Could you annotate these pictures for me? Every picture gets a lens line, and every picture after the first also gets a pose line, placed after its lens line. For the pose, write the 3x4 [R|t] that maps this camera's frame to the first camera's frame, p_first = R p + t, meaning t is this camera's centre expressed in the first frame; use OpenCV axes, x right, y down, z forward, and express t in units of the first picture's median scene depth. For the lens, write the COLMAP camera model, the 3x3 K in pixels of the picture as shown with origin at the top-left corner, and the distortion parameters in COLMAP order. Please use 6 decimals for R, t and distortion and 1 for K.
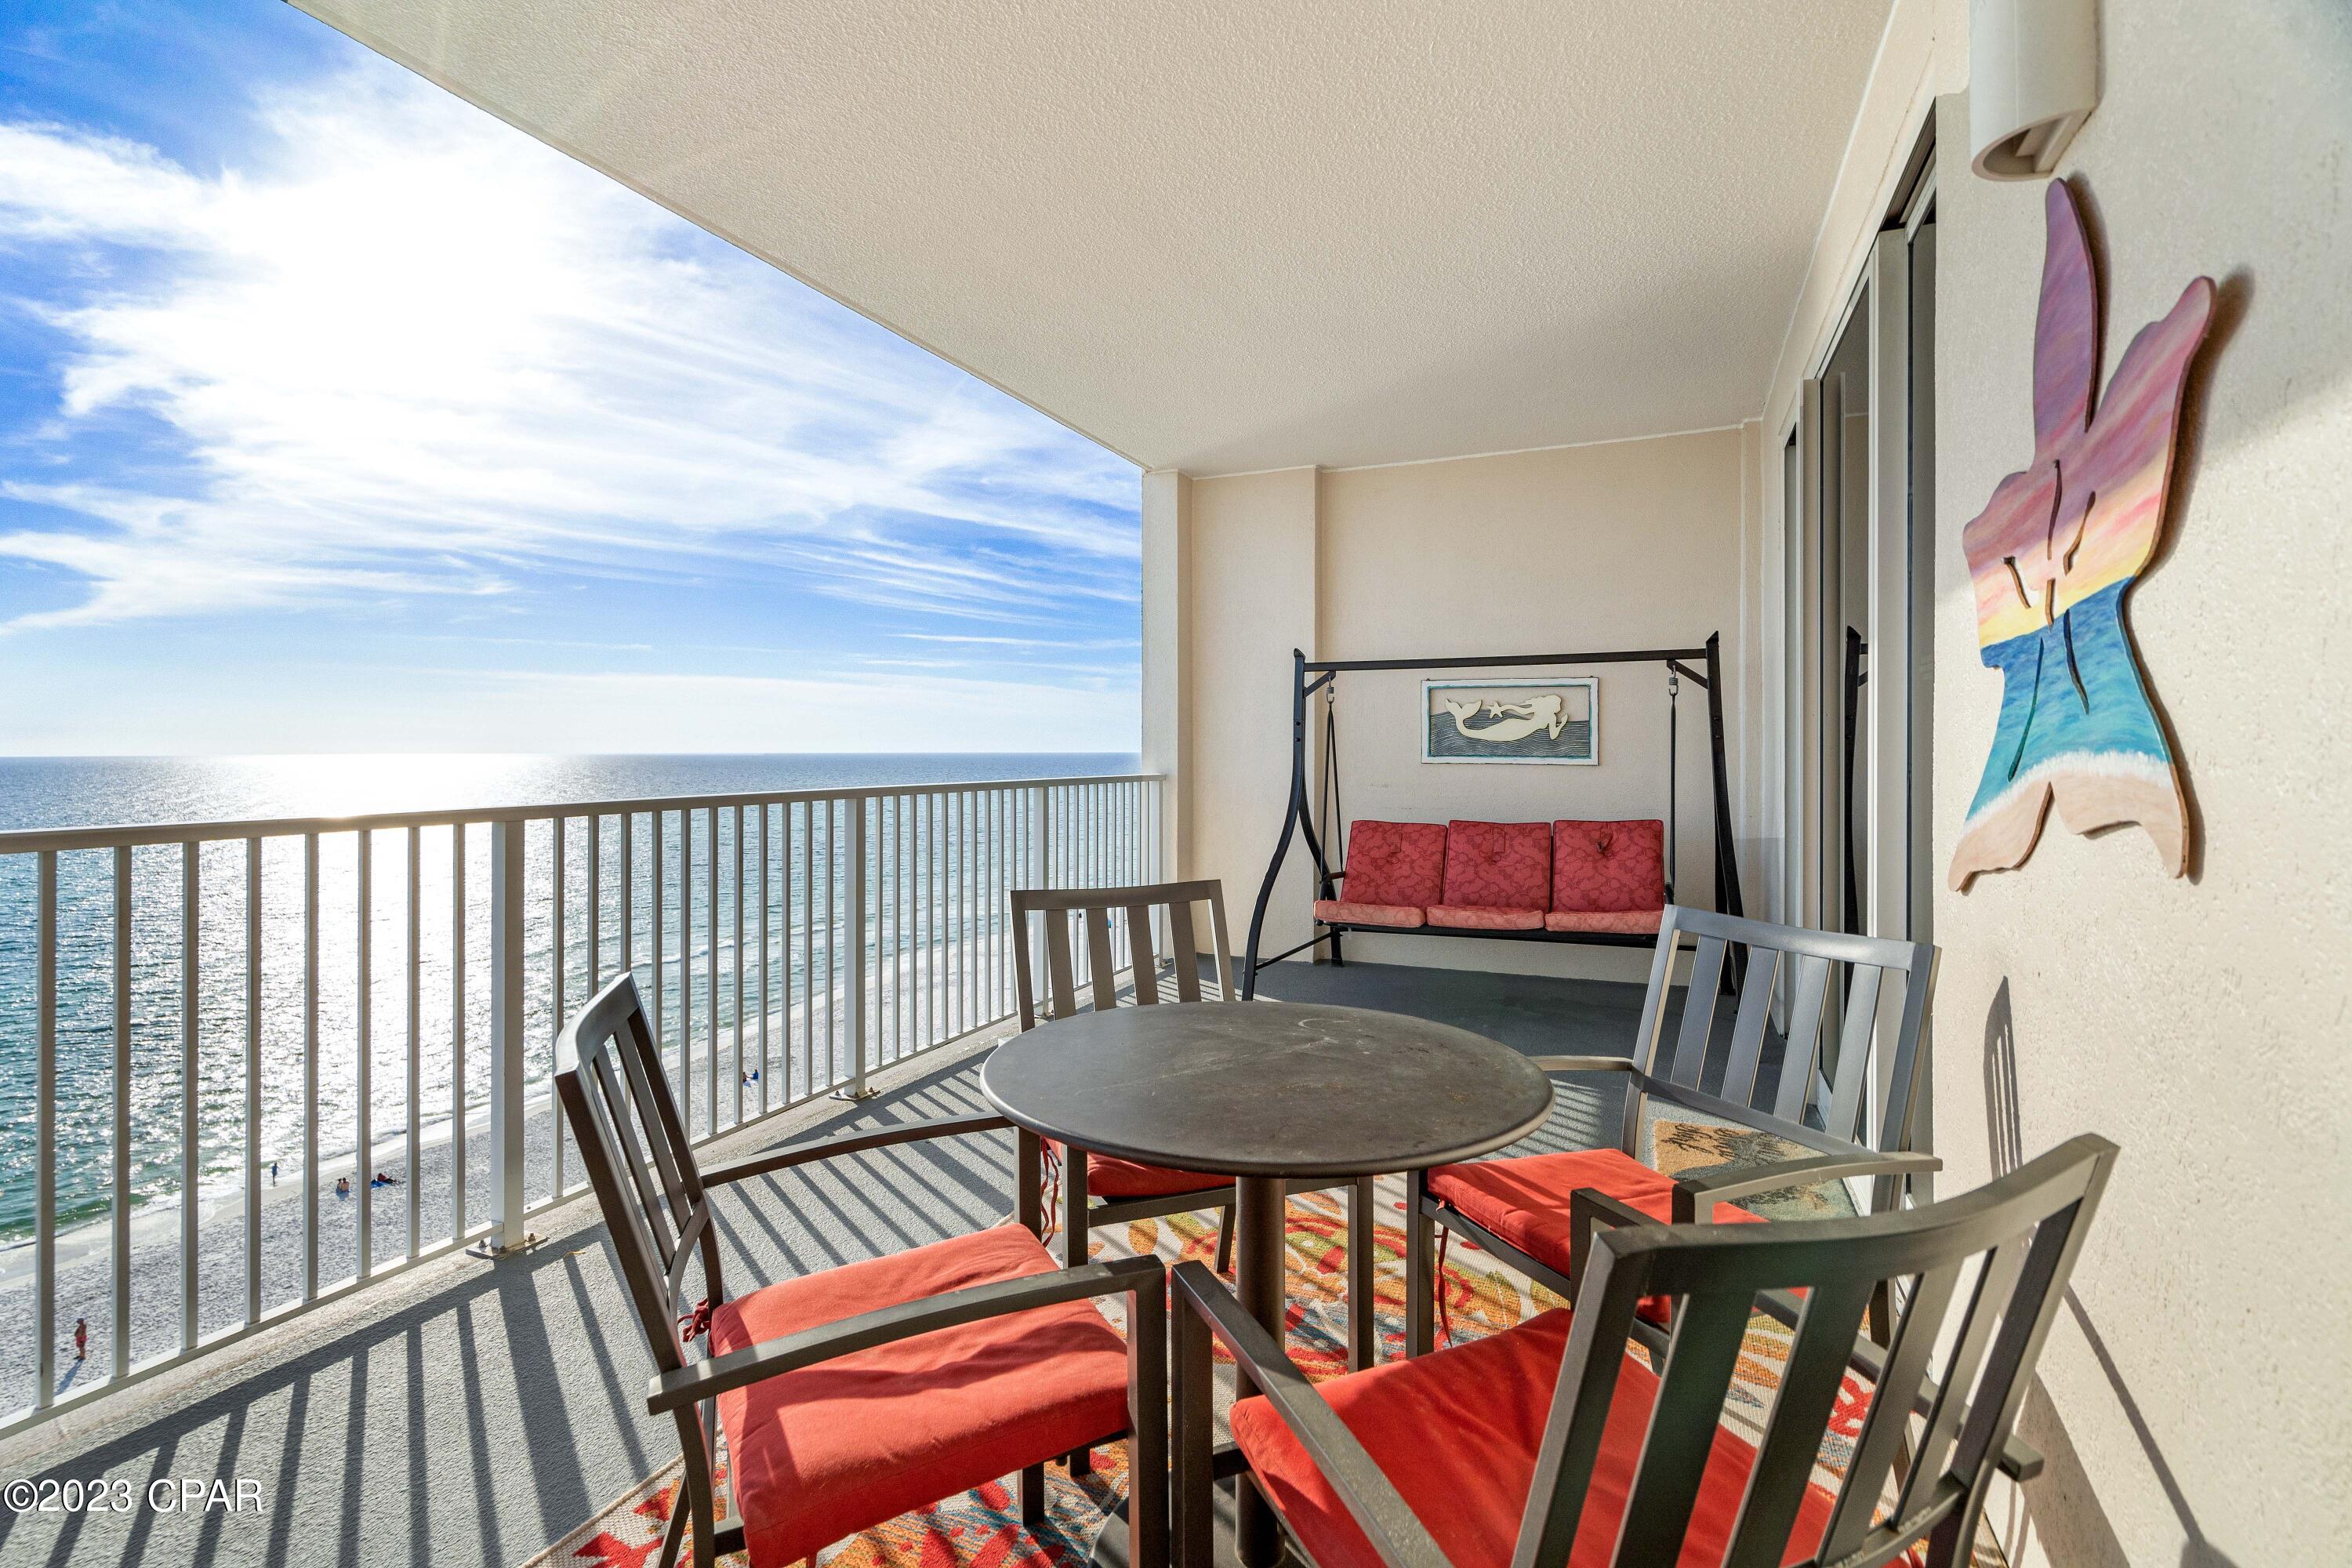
lens RADIAL K [[1110.2, 0, 1137.8], [0, 1110.2, 746.0], [0, 0, 1]] dist [0.001966, -0.000572]
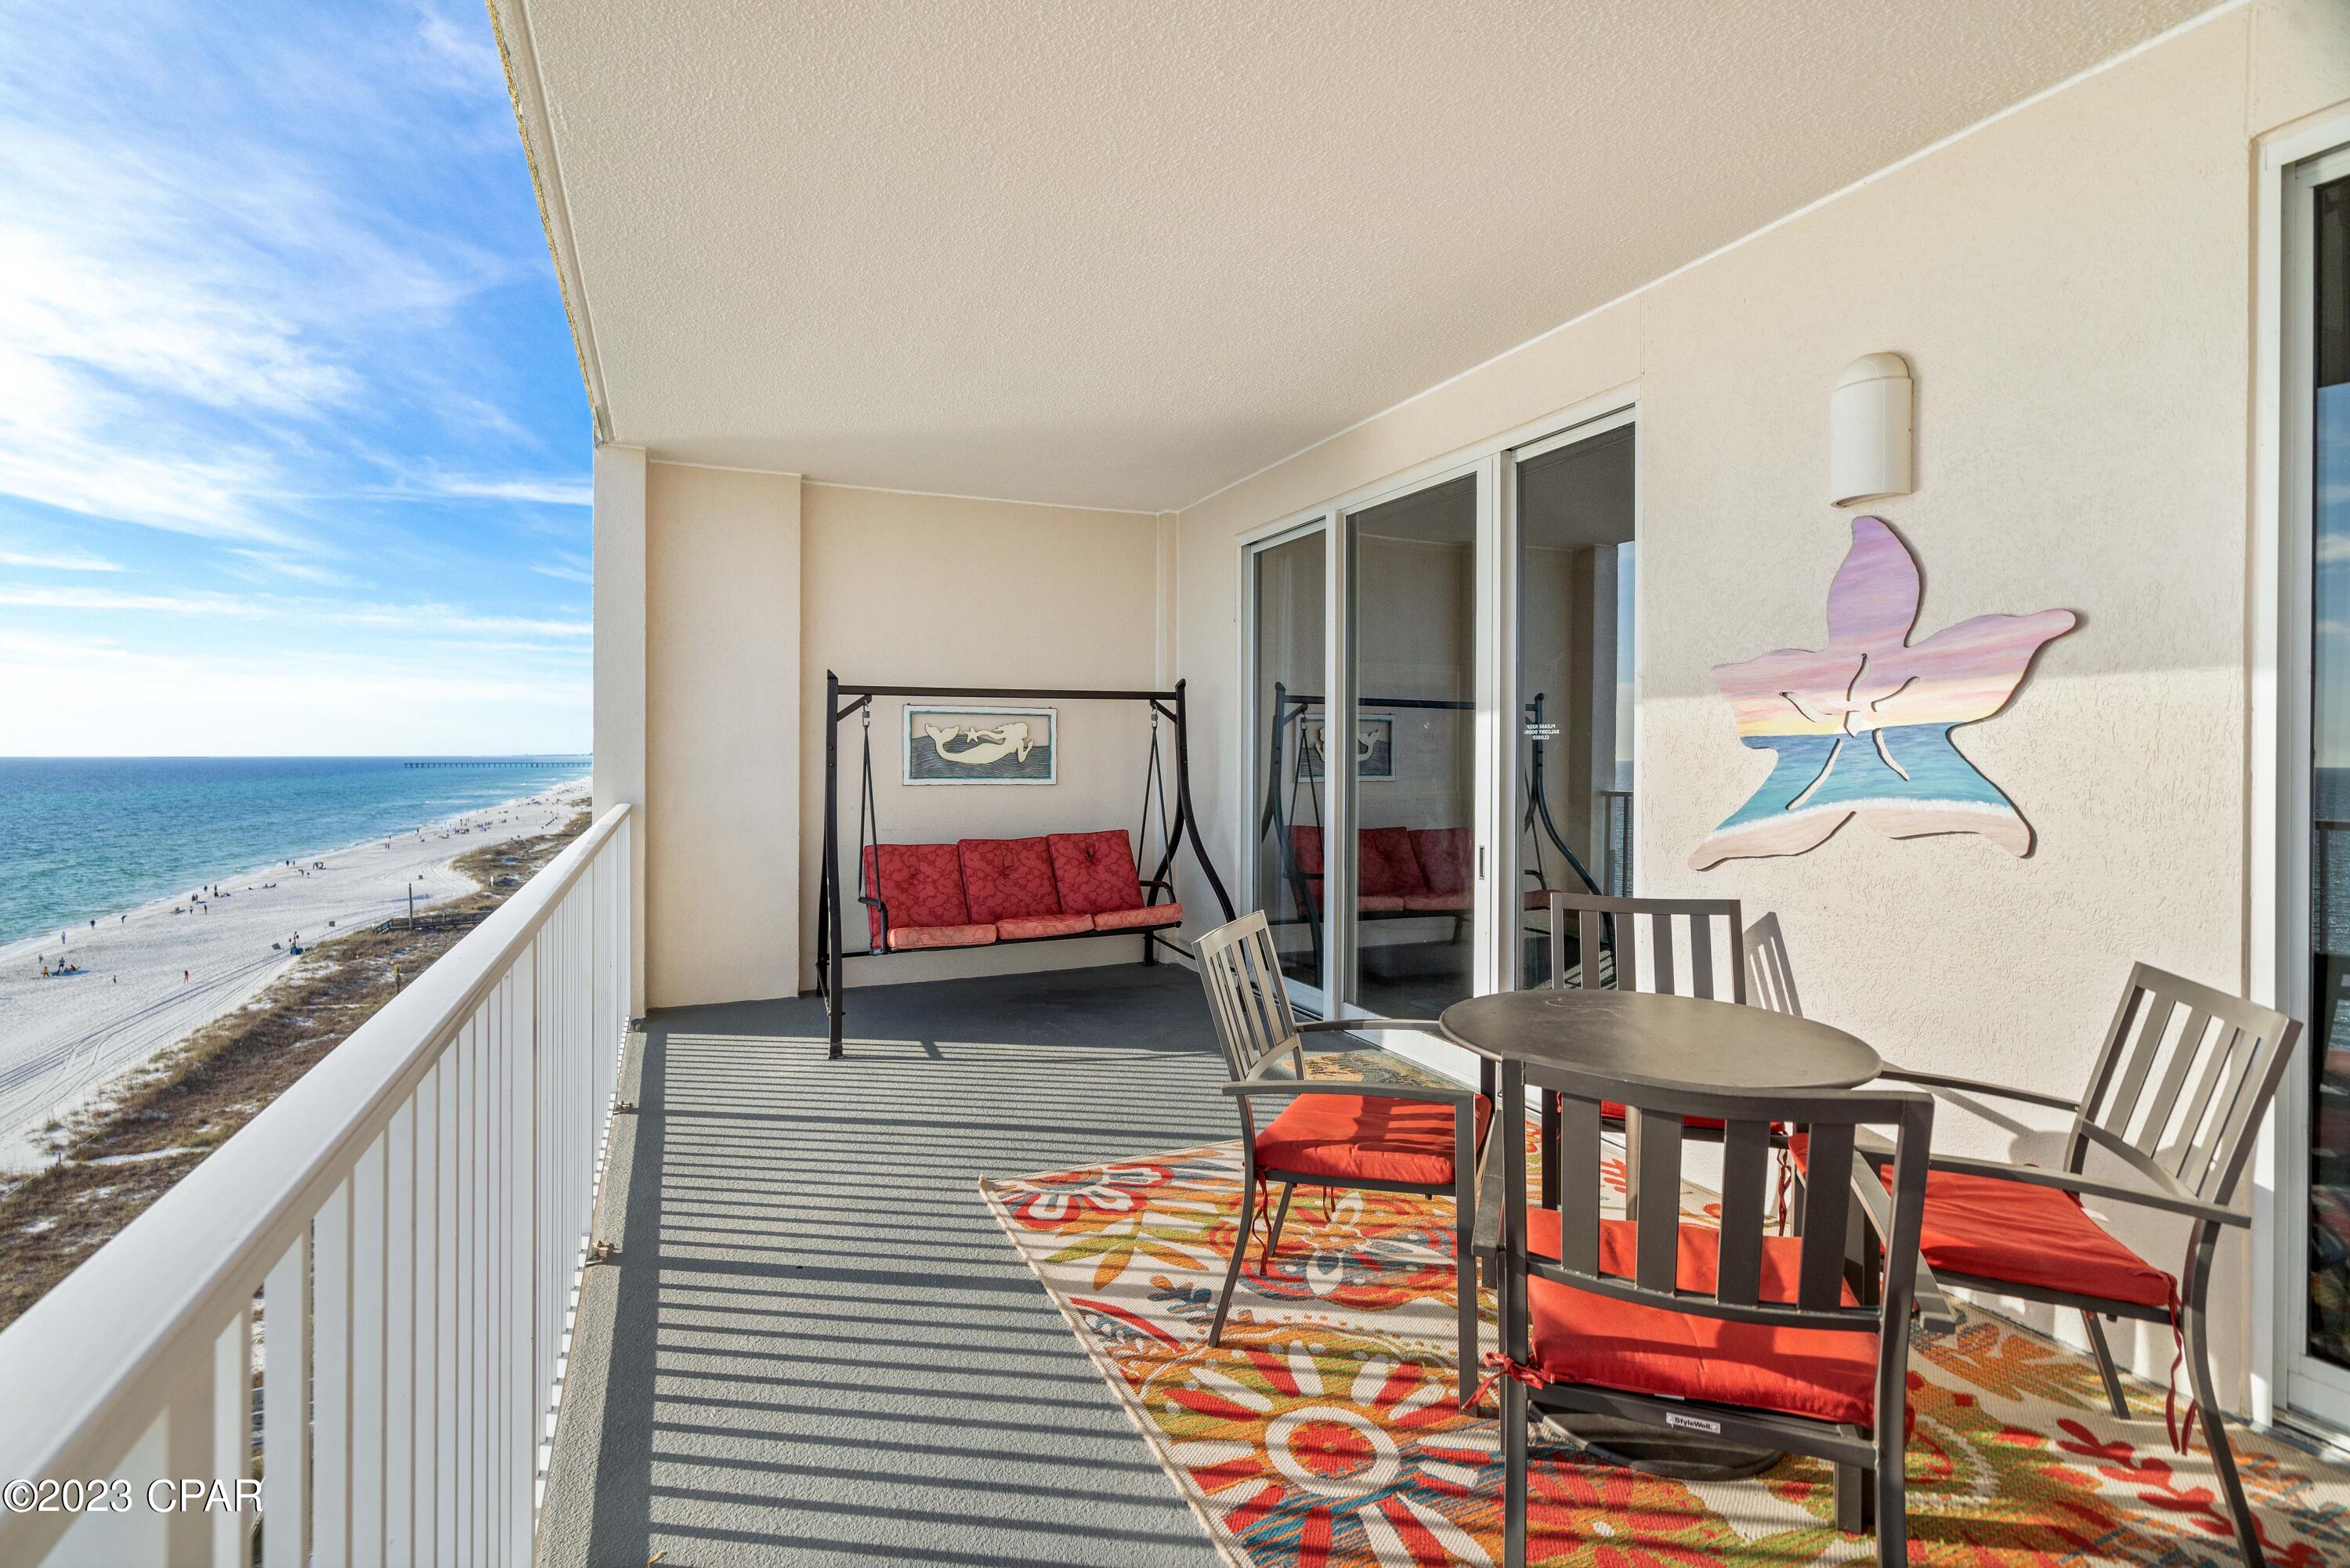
lens RADIAL K [[1109.1, 0, 1180.5], [0, 1109.1, 766.1], [0, 0, 1]] dist [0.001966, -0.000572]
pose [[0.664475, -0.010493, 0.747237, -0.376436], [-0.001274, 0.999884, 0.015174, -0.020190], [-0.747310, -0.011035, 0.664384, 0.140723]]
